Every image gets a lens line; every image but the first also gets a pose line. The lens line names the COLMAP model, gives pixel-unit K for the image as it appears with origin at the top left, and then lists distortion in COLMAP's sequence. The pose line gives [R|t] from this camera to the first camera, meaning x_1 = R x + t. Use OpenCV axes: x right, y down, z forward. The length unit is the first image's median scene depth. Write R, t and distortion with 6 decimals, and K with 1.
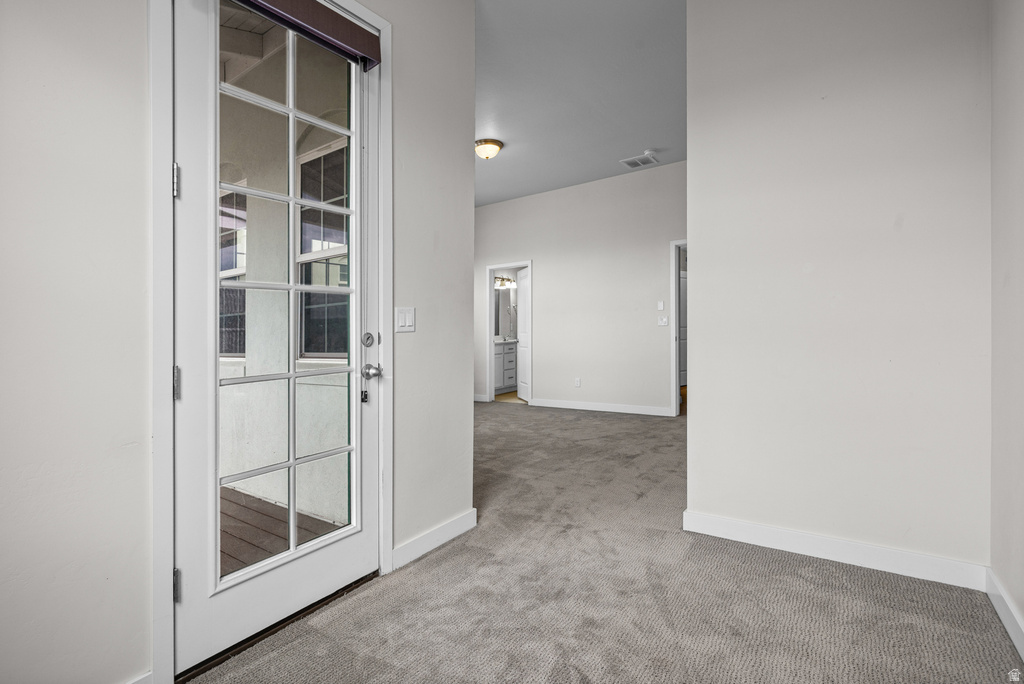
lens RADIAL K [[480.8, 0, 514.8], [0, 480.8, 320.3], [0, 0, 1]] dist [-0.000378, -0.000522]
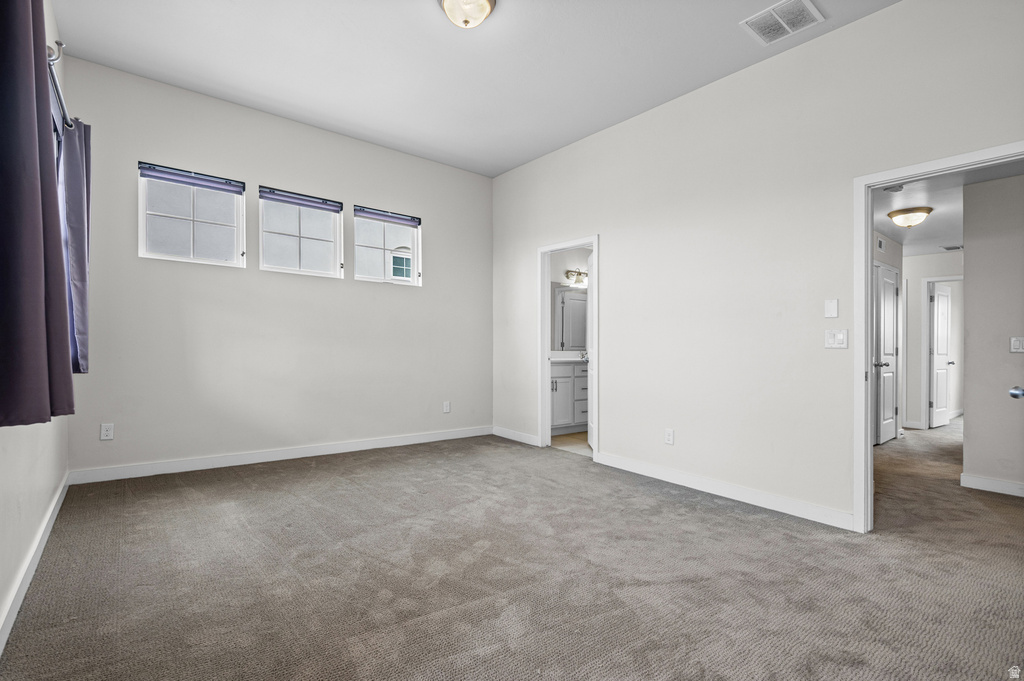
lens RADIAL K [[467.8, 0, 510.0], [0, 467.8, 303.2], [0, 0, 1]] dist [-0.004480, -0.000665]
pose [[0.952339, 0.025388, -0.303985, 0.104032], [-0.045524, 0.997200, -0.059335, 0.006910], [0.301627, 0.070345, 0.950827, 0.342513]]
